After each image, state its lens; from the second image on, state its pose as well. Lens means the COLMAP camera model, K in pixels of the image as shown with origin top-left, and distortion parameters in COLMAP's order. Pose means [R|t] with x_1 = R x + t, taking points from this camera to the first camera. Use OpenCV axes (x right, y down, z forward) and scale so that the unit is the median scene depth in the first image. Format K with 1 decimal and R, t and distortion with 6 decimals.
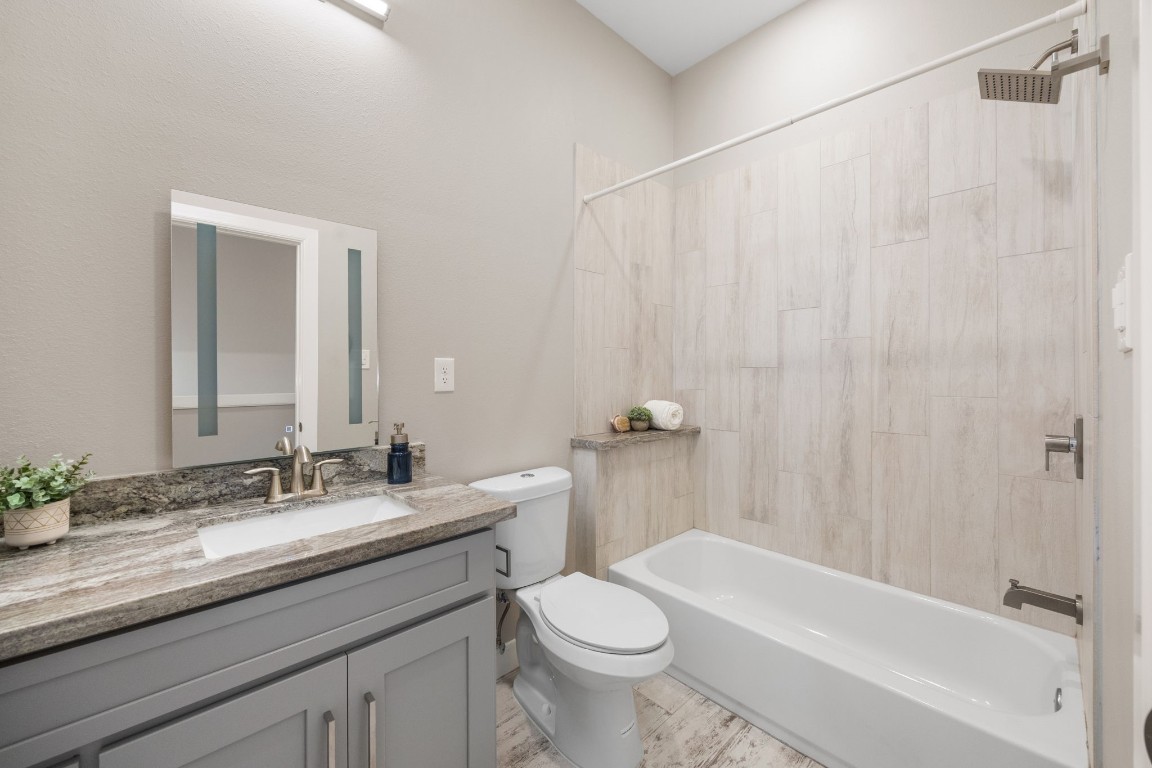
lens RADIAL K [[442.6, 0, 575.8], [0, 442.6, 379.5], [0, 0, 1]] dist [-0.007120, -0.000138]
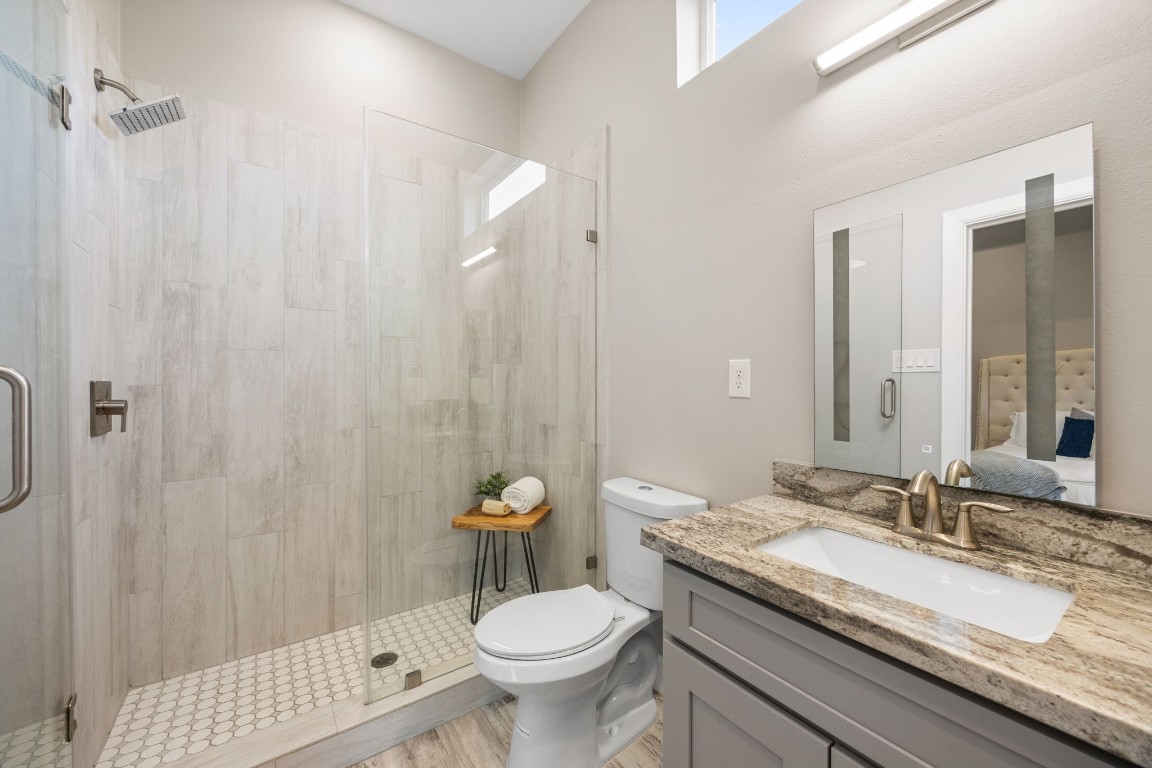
lens RADIAL K [[442.6, 0, 575.8], [0, 442.6, 379.5], [0, 0, 1]] dist [-0.007120, -0.000138]
pose [[-0.155658, -0.005953, -0.987793, 0.229141], [-0.016953, 0.999851, -0.003354, 0.003553], [0.987666, 0.016224, -0.155735, 0.508475]]
